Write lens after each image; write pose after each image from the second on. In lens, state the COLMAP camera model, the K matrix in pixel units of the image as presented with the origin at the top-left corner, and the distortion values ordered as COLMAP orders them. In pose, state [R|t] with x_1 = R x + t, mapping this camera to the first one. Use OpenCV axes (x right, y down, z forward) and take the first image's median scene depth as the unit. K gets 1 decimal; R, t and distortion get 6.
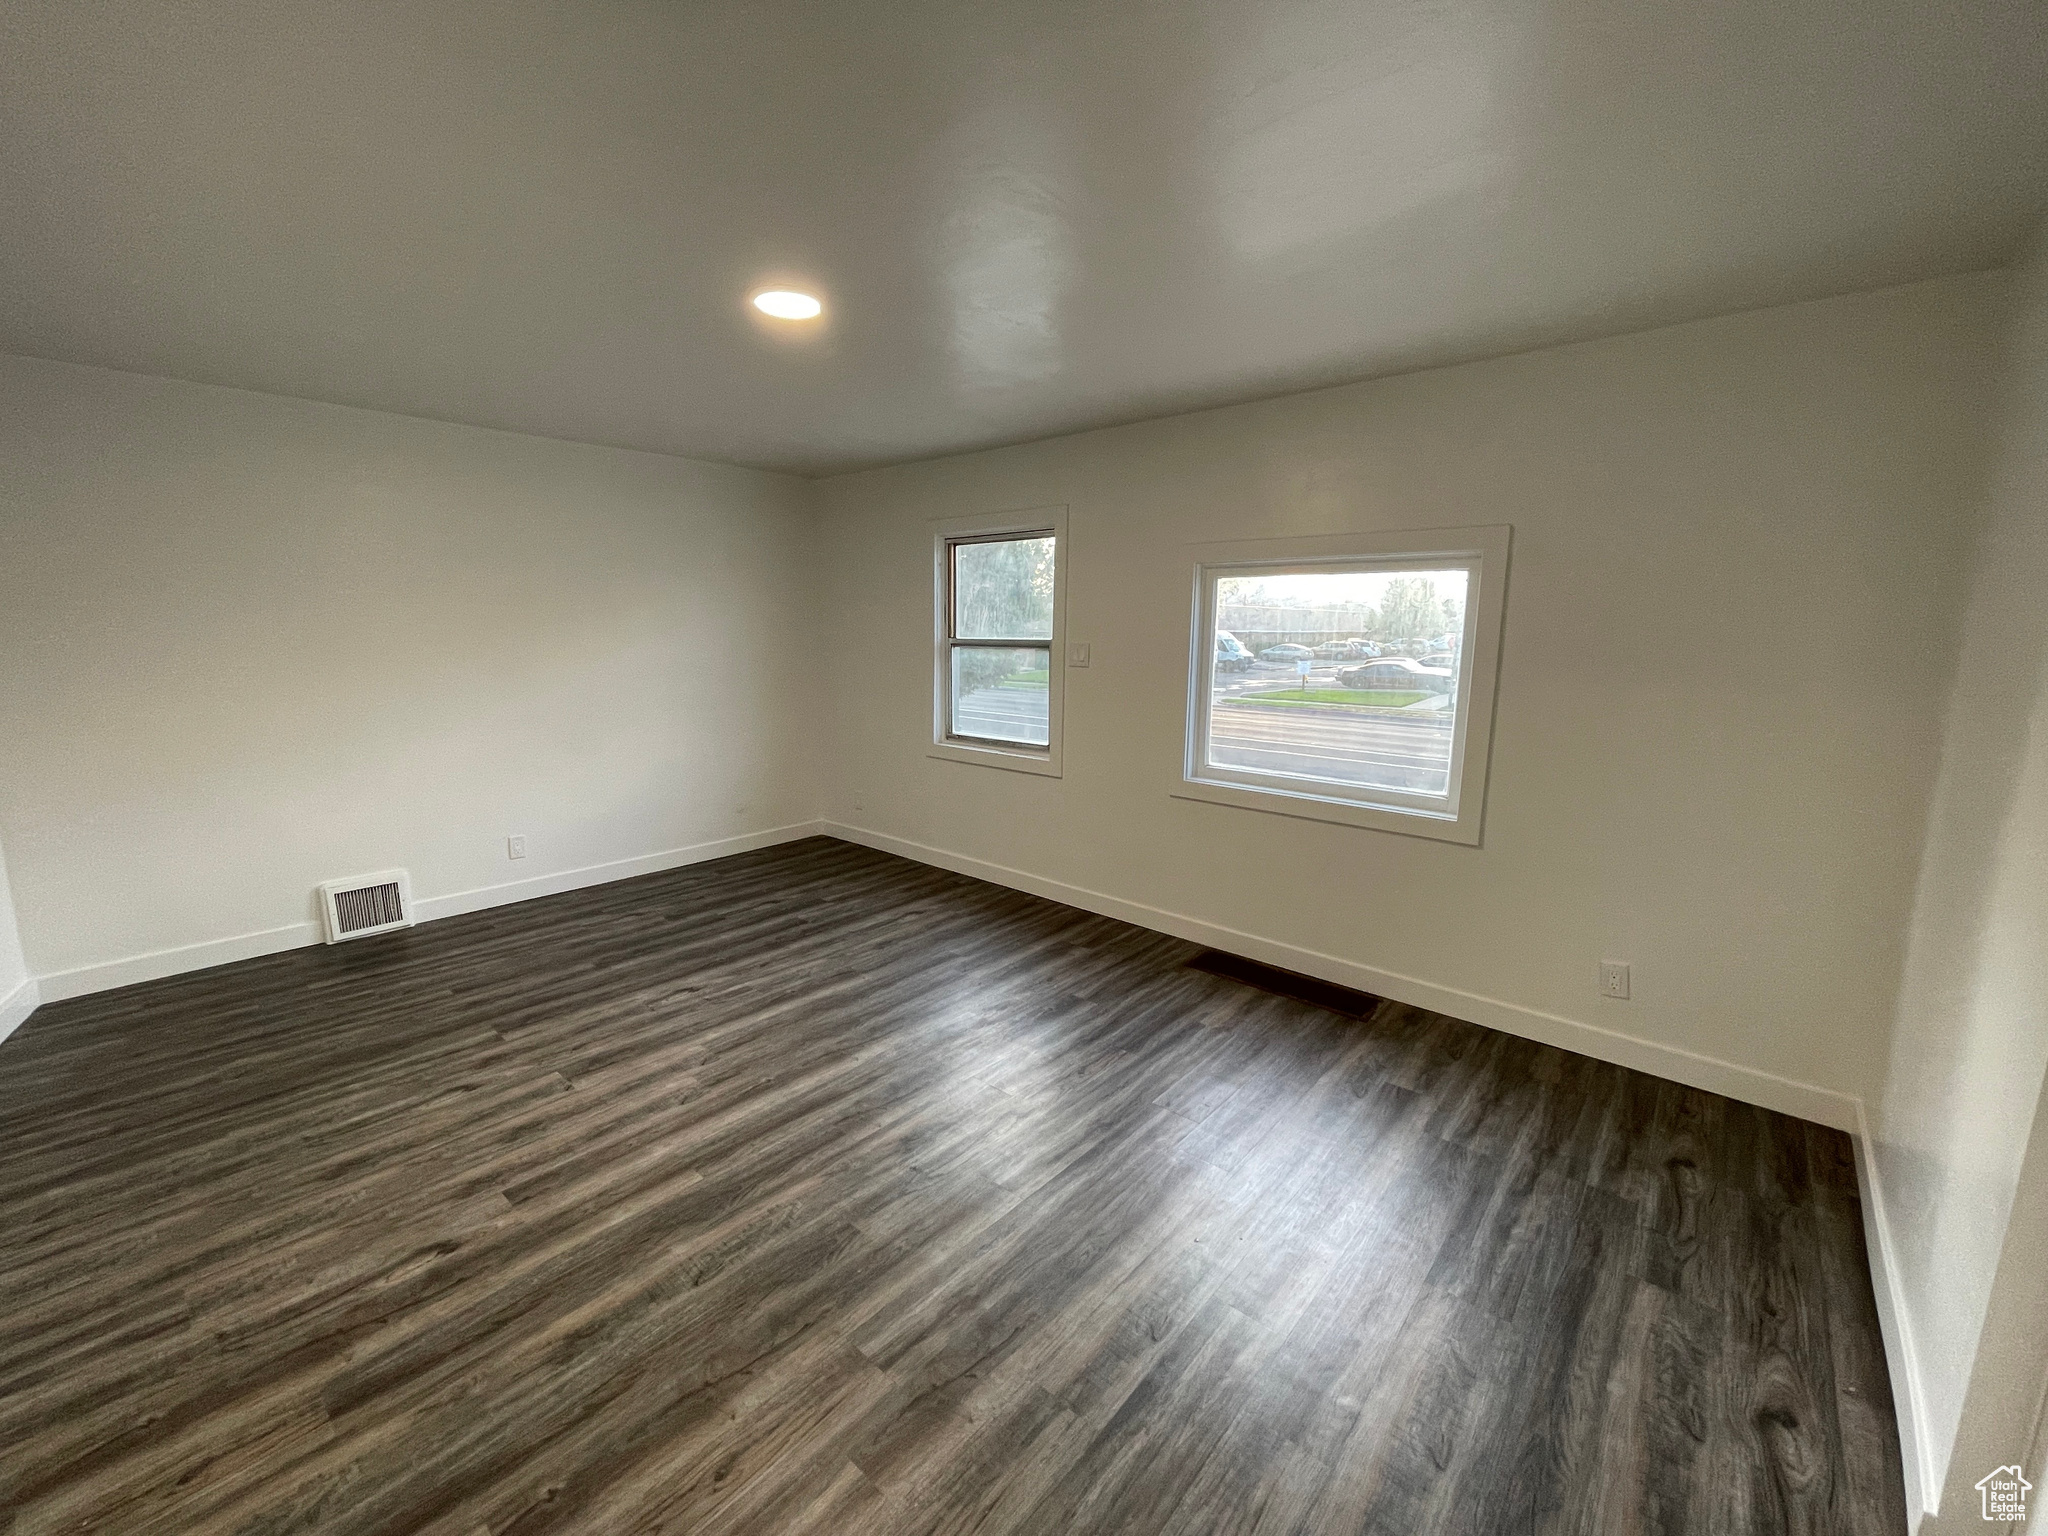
lens RADIAL K [[829.6, 0, 1023.0], [0, 829.6, 763.7], [0, 0, 1]] dist [0.000870, 0.000234]
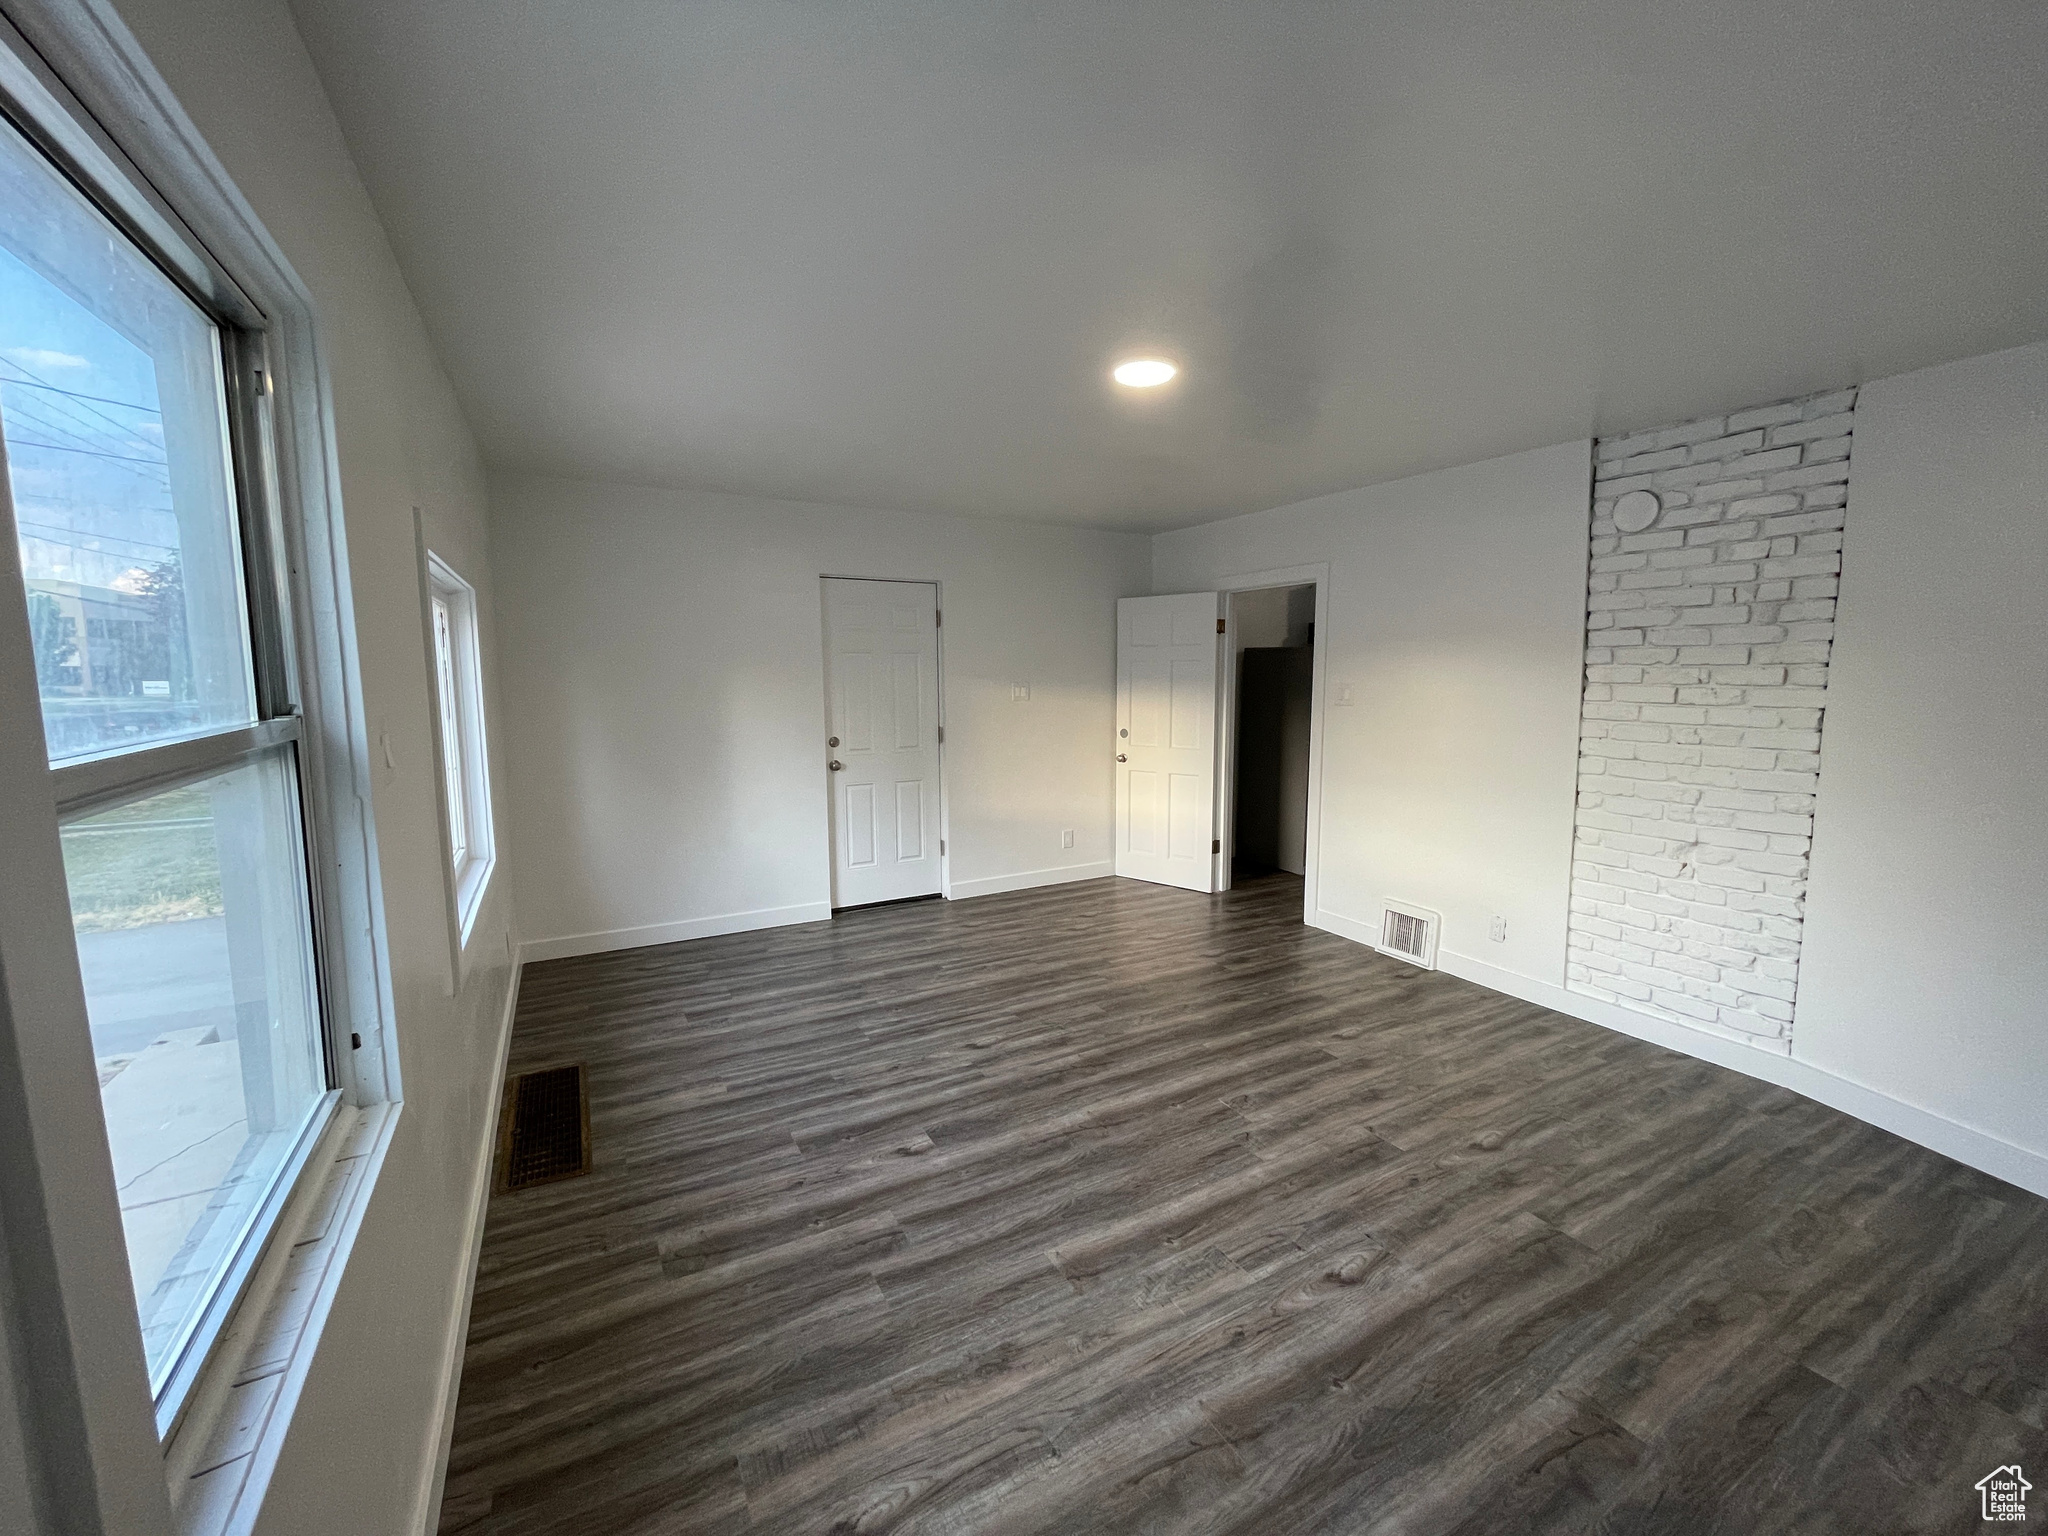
lens RADIAL K [[829.6, 0, 1027.5], [0, 829.6, 768.1], [0, 0, 1]] dist [0.000870, 0.000234]
pose [[-0.941618, -0.050041, 0.332945, -0.435259], [0.046599, 0.960006, 0.276074, -0.302598], [-0.333444, 0.275471, -0.901627, 1.785687]]
